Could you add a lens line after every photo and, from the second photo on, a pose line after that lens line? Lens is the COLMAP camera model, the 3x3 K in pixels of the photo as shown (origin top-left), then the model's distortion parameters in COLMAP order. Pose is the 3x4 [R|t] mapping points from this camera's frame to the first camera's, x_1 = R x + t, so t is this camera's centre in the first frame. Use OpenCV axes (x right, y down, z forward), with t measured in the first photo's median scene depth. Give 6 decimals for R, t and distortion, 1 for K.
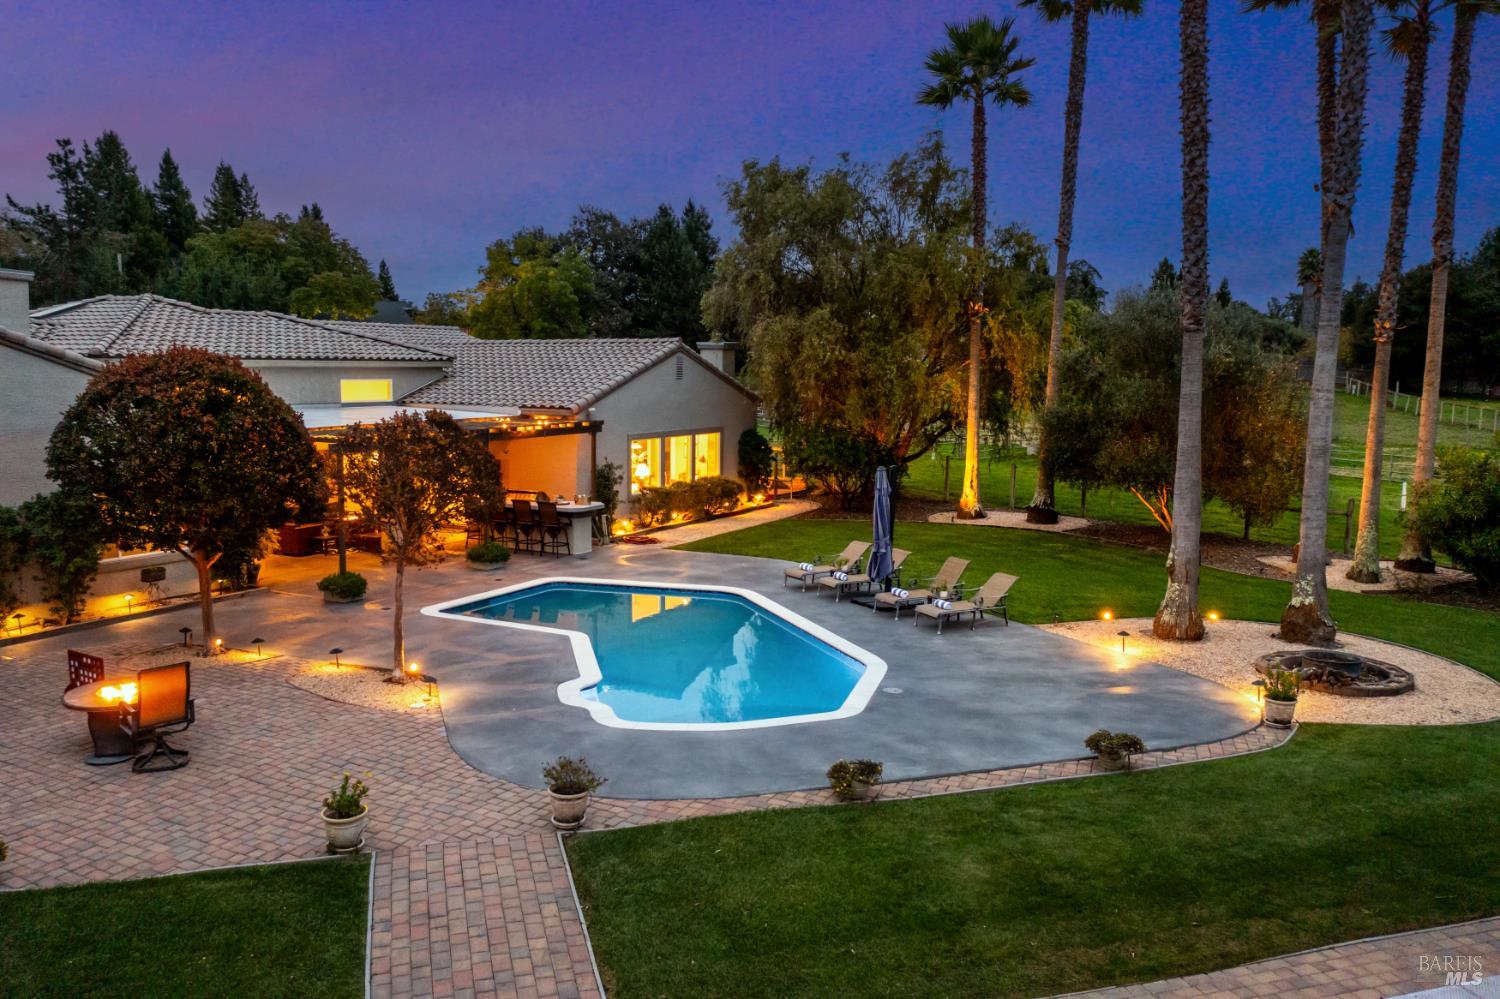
lens RADIAL K [[1166.3, 0, 750.0], [0, 1166.3, 499.5], [0, 0, 1]] dist [-0.026295, 0.010814]
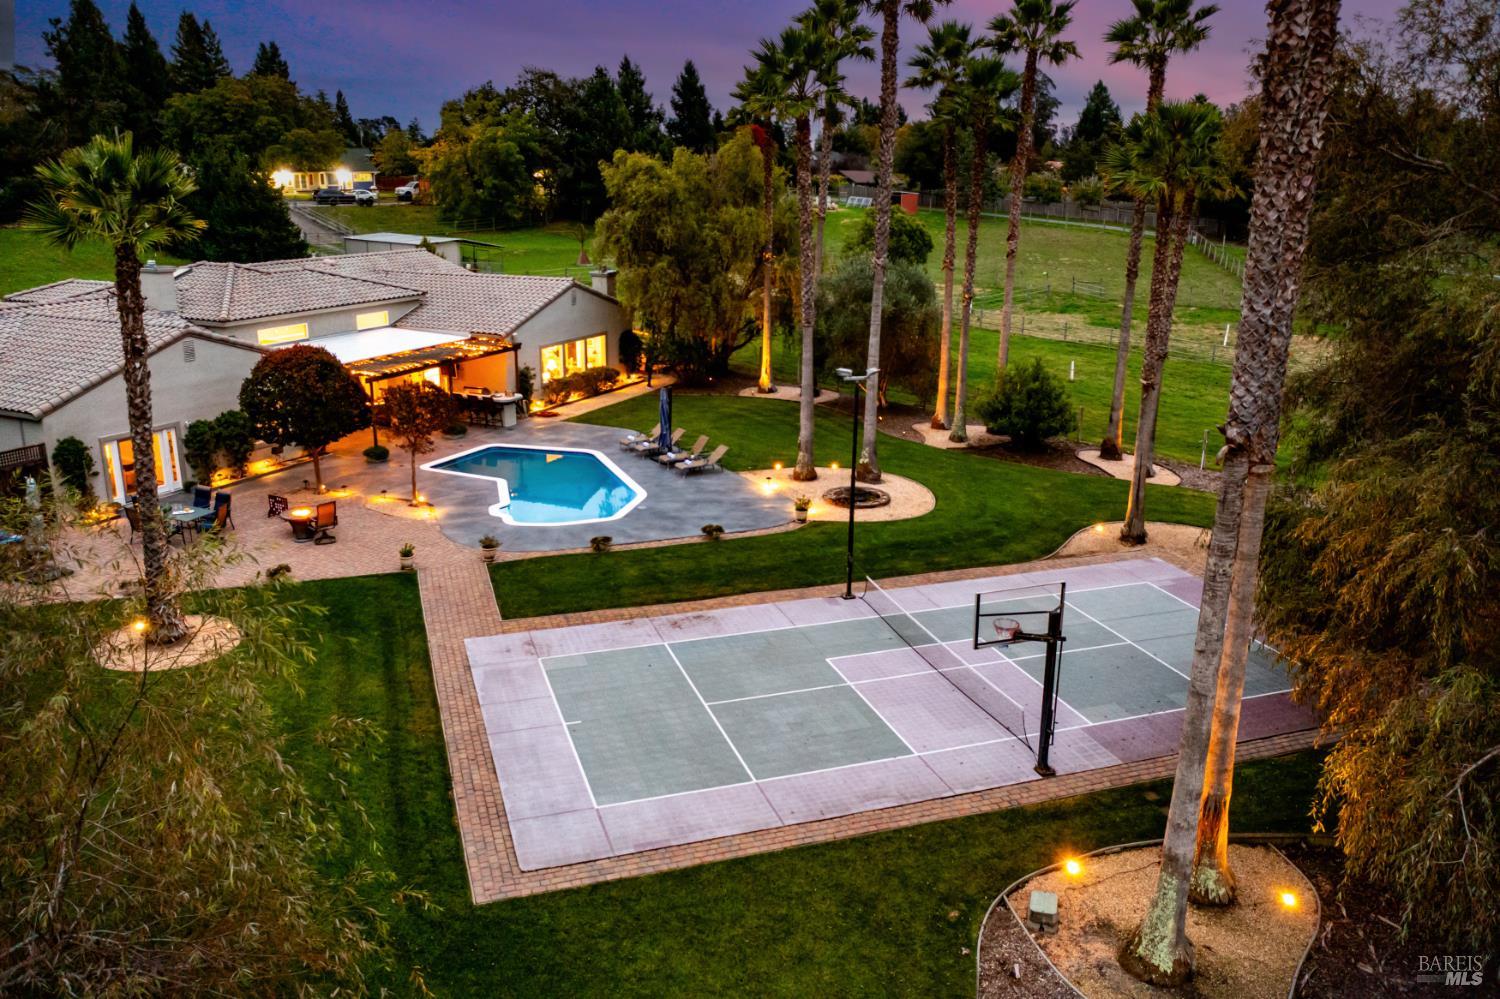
lens RADIAL K [[1160.0, 0, 750.0], [0, 1160.0, 499.5], [0, 0, 1]] dist [-0.028032, 0.007454]
pose [[0.999603, -0.010040, 0.026326, 0.158673], [0.005532, 0.986106, 0.166028, -0.125770], [-0.027627, -0.165816, 0.985770, -0.685165]]
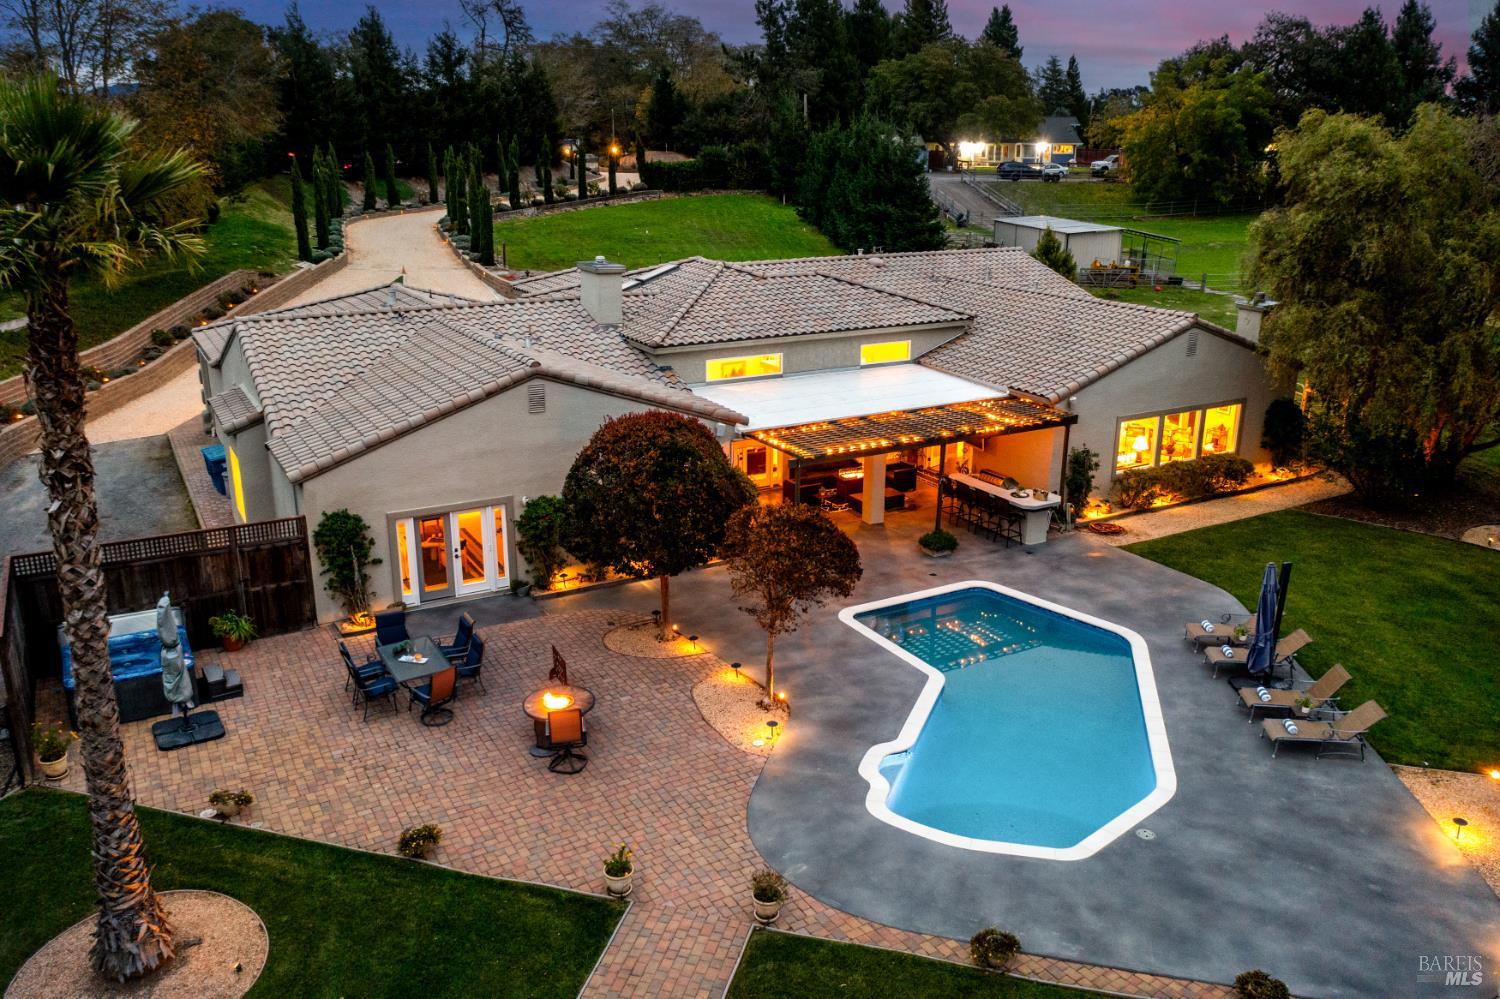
lens RADIAL K [[1171.1, 0, 750.0], [0, 1171.1, 499.5], [0, 0, 1]] dist [-0.030067, 0.003635]
pose [[0.838608, 0.156564, -0.521751, 0.193575], [-0.057528, 0.977905, 0.200981, -0.196687], [0.541689, -0.138529, 0.829085, -0.028386]]
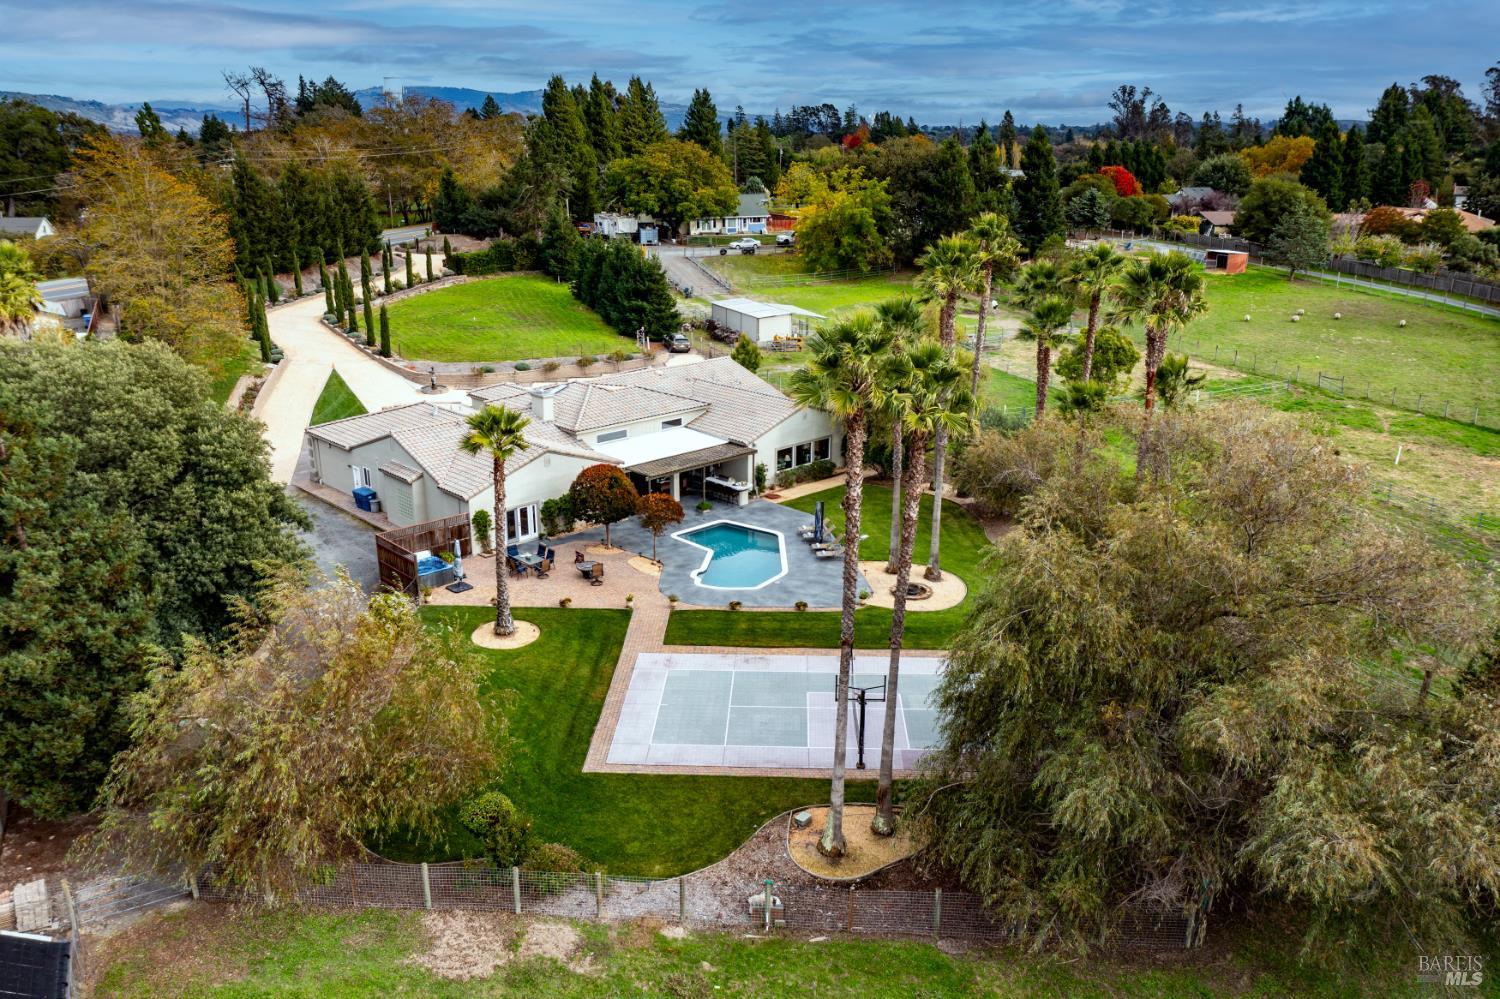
lens RADIAL K [[1166.3, 0, 750.0], [0, 1166.3, 499.5], [0, 0, 1]] dist [-0.026295, 0.010814]
pose [[0.943934, 0.091384, -0.317235, 0.696813], [-0.029604, 0.980484, 0.194358, -0.472595], [0.328805, -0.174070, 0.928217, -1.408008]]
